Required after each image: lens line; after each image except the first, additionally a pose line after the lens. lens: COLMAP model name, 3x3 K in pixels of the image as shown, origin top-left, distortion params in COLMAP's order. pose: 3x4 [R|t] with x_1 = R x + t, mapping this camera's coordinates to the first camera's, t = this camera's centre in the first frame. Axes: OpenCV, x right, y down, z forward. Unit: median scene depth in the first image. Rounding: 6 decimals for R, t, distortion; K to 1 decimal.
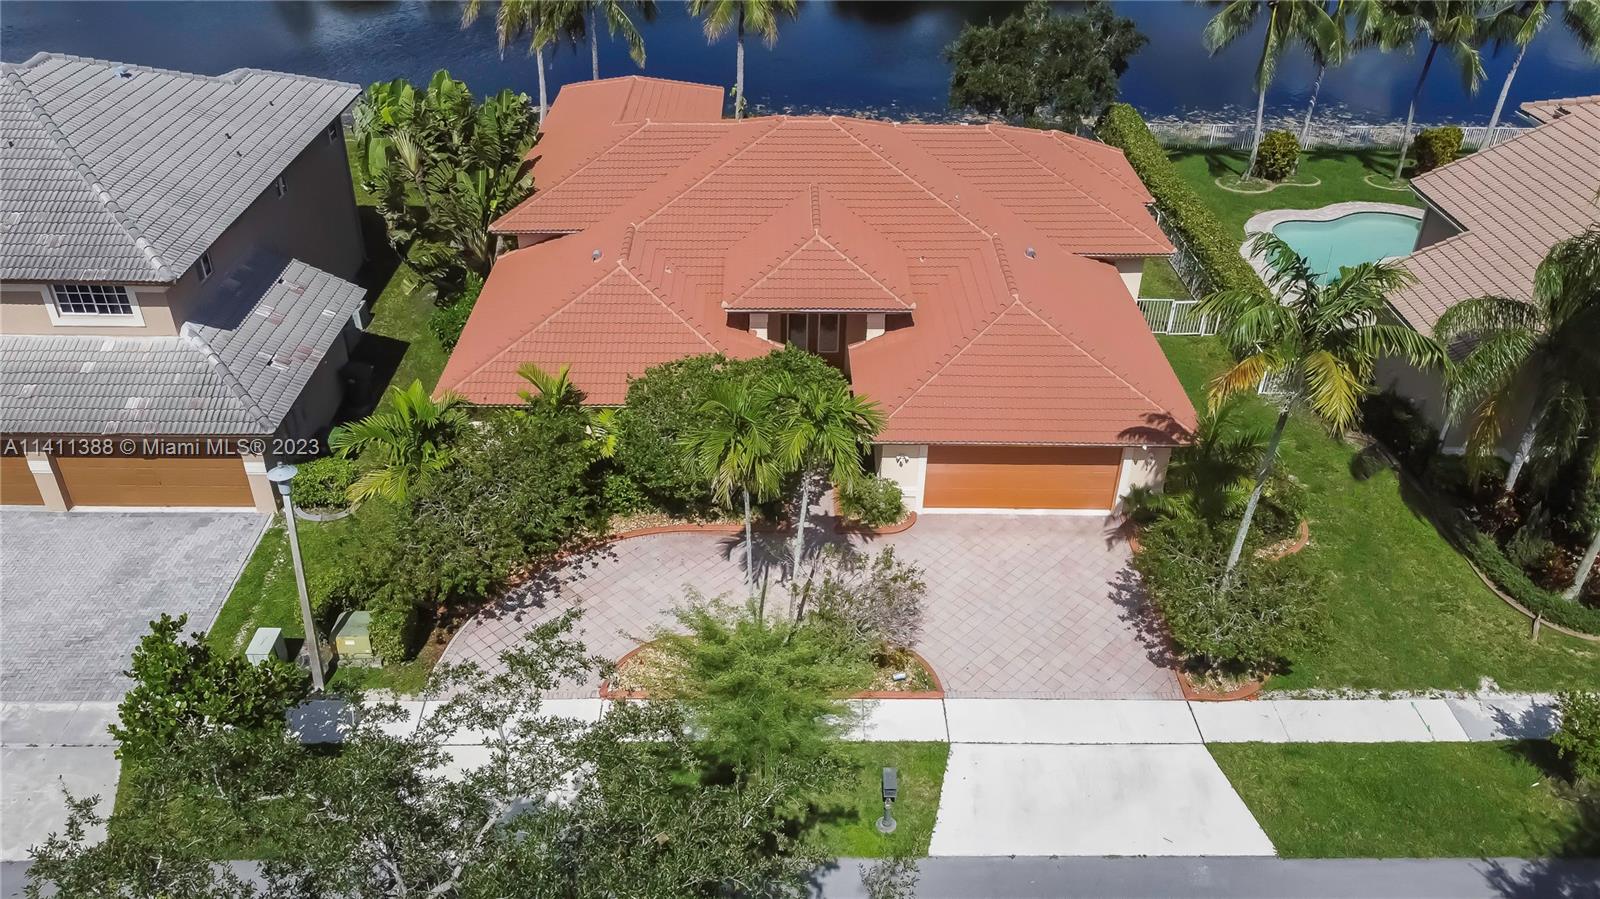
lens RADIAL K [[1203.7, 0, 800.0], [0, 1203.7, 449.5], [0, 0, 1]] dist [0.003641, -0.003509]
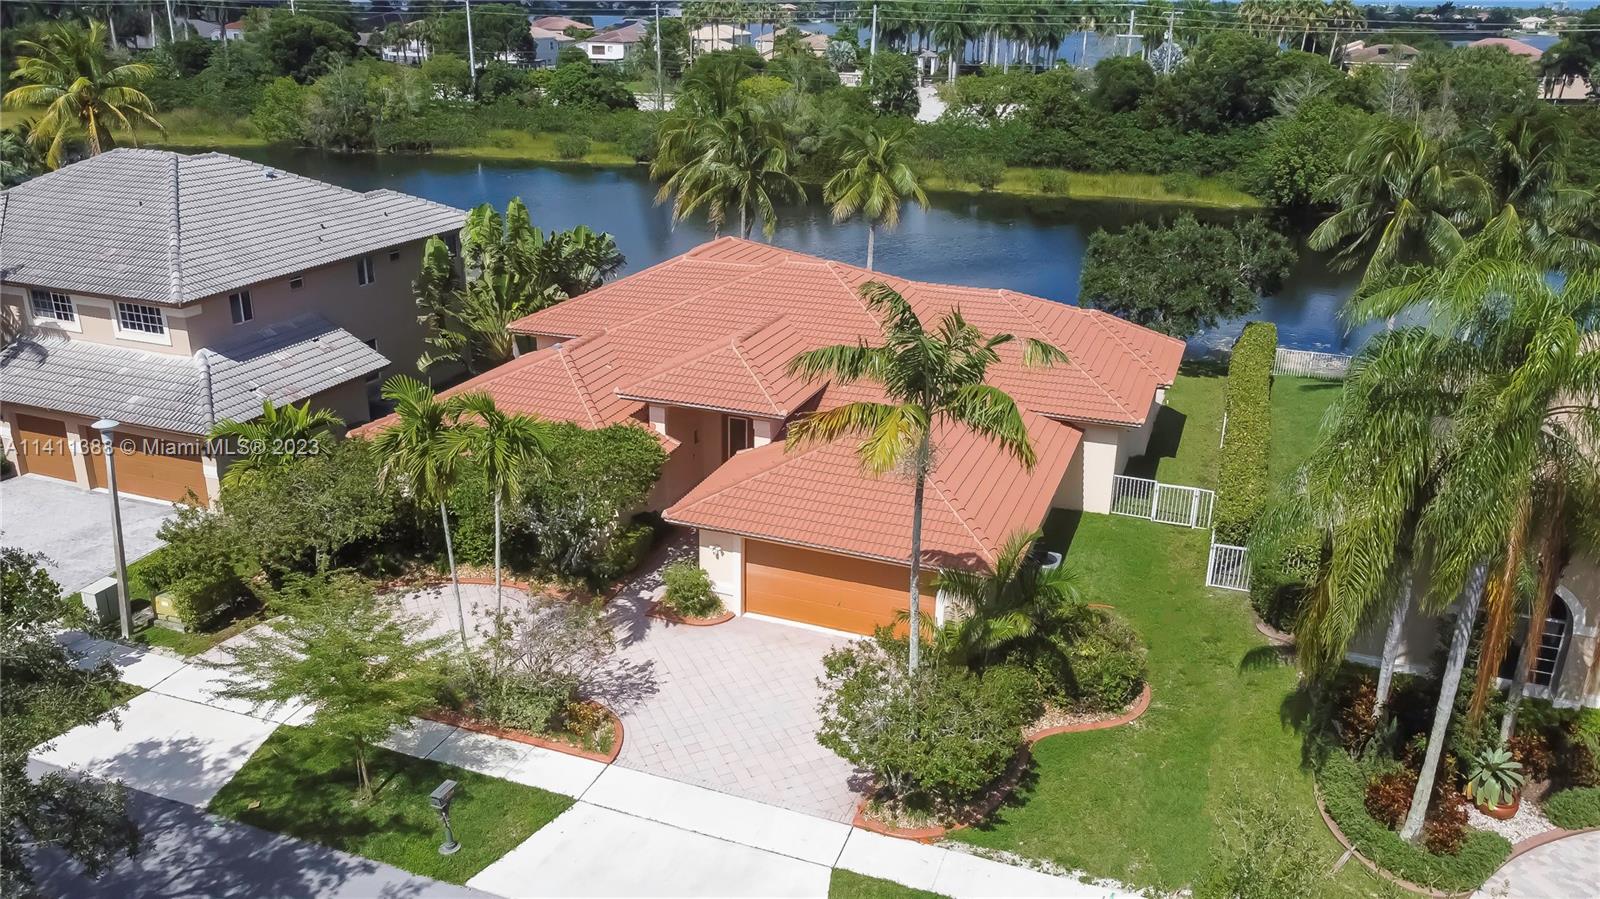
lens RADIAL K [[1203.7, 0, 800.0], [0, 1203.7, 449.5], [0, 0, 1]] dist [0.003641, -0.003509]
pose [[0.931932, 0.126636, -0.339803, 0.478113], [-0.198918, 0.962003, -0.187033, 0.100501], [0.303206, 0.241895, 0.921712, 0.096125]]
